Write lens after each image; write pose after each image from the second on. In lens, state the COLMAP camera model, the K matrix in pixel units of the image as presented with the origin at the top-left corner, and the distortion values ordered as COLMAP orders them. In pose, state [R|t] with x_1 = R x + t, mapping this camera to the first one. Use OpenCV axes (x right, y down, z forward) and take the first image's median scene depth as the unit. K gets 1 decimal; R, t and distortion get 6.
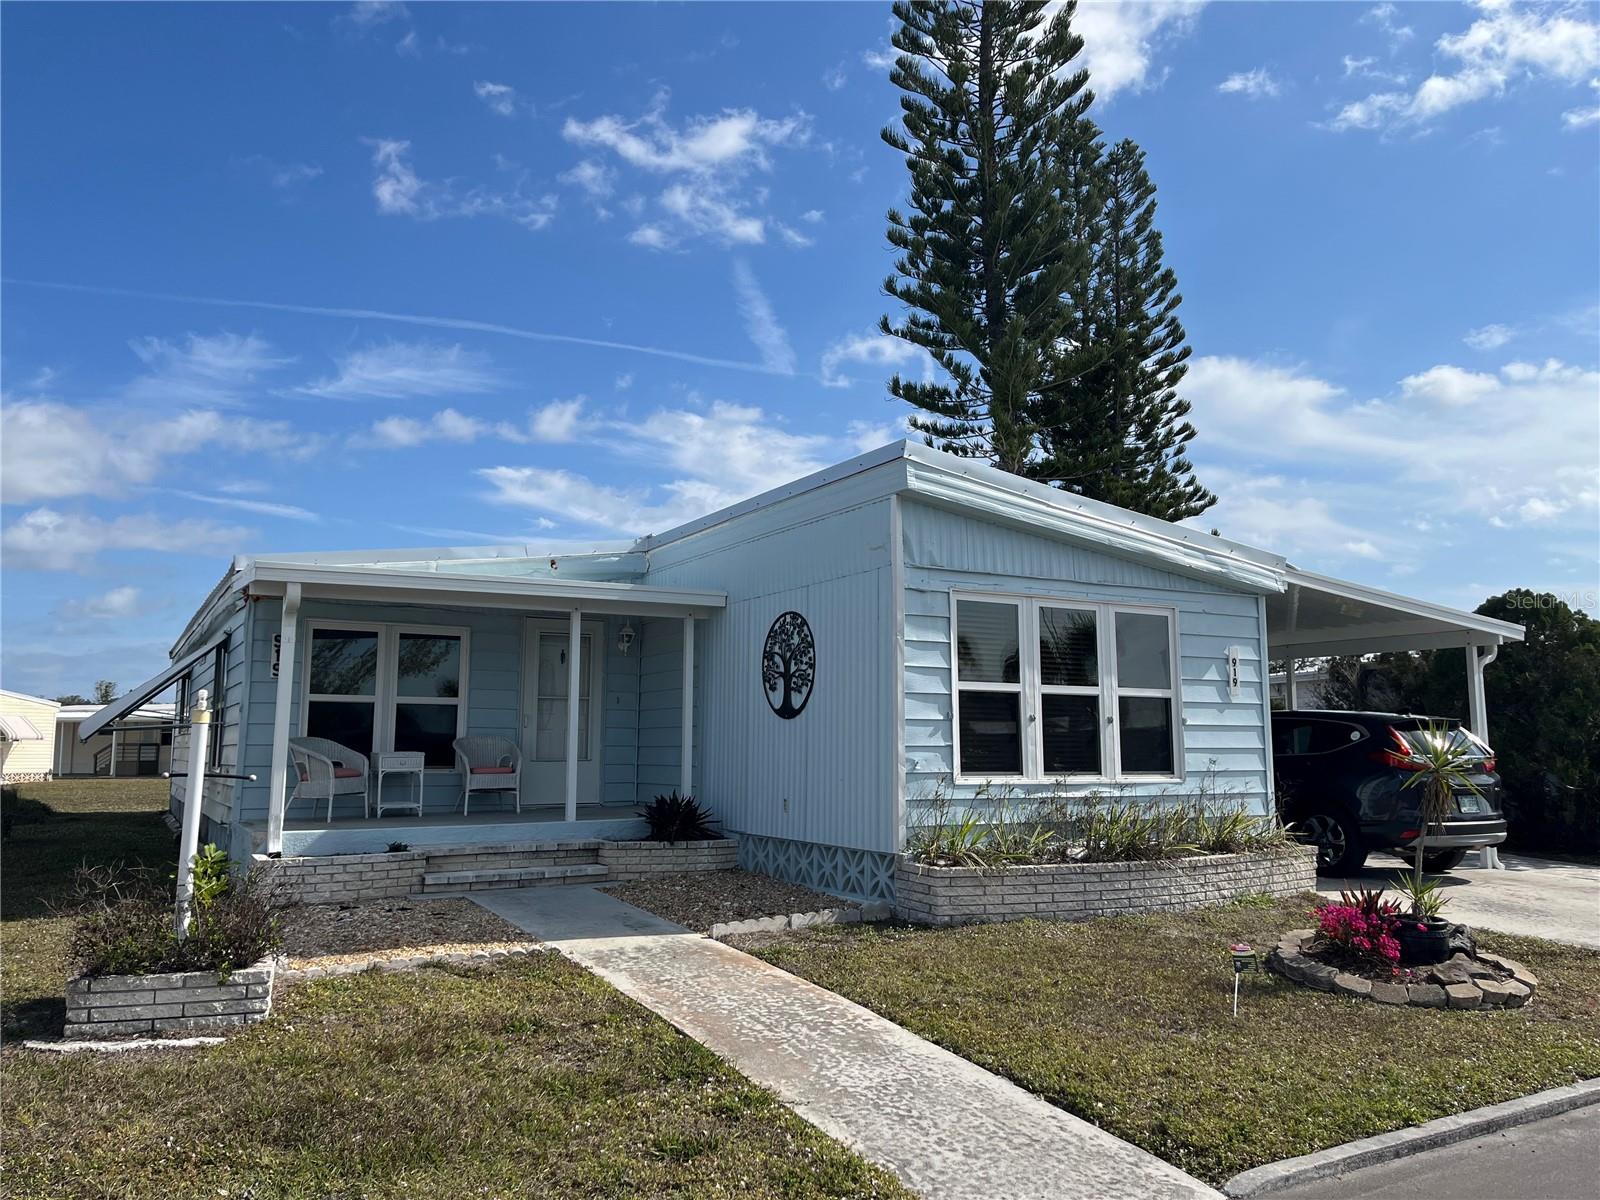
lens RADIAL K [[1246.4, 0, 802.0], [0, 1246.4, 603.5], [0, 0, 1]] dist [0.093962, -0.114176]
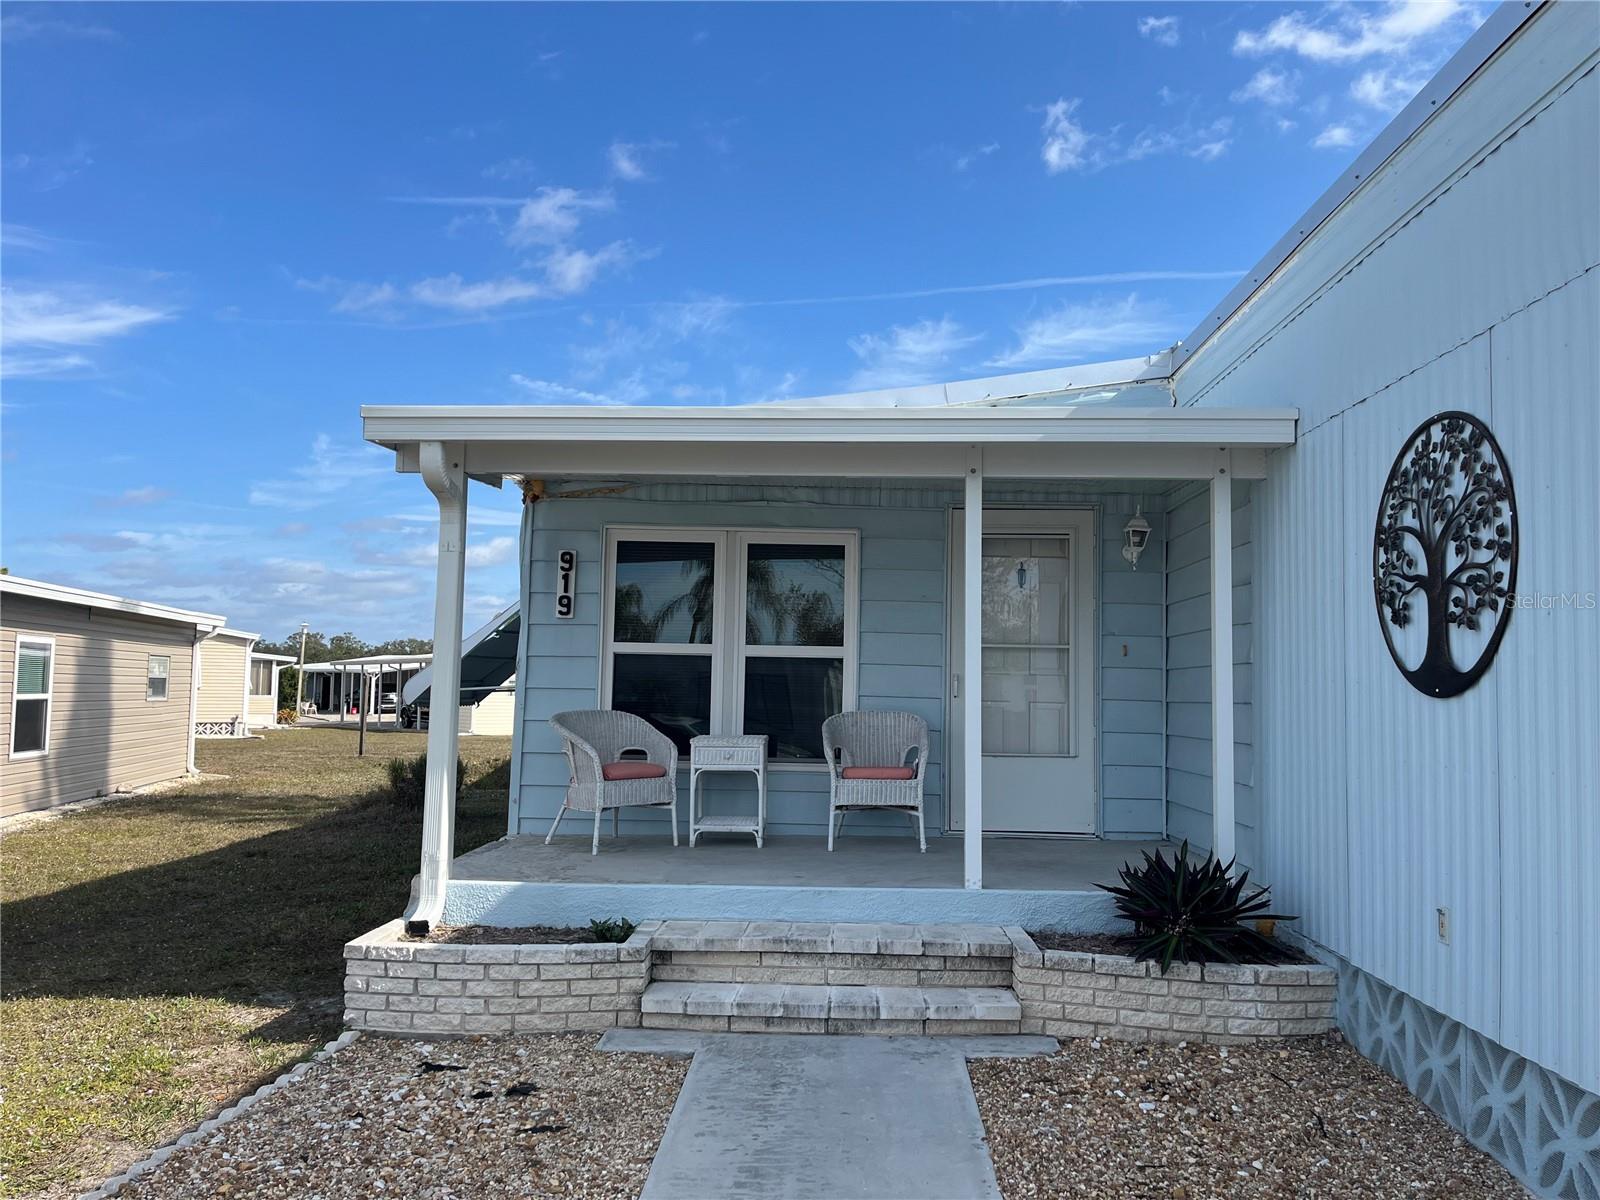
lens RADIAL K [[1246.4, 0, 802.0], [0, 1246.4, 603.5], [0, 0, 1]] dist [0.093962, -0.114176]
pose [[0.861607, -0.024727, -0.506974, 0.015191], [0.043301, 0.998752, 0.024879, 0.041056], [0.505726, -0.043389, 0.861602, 0.508856]]
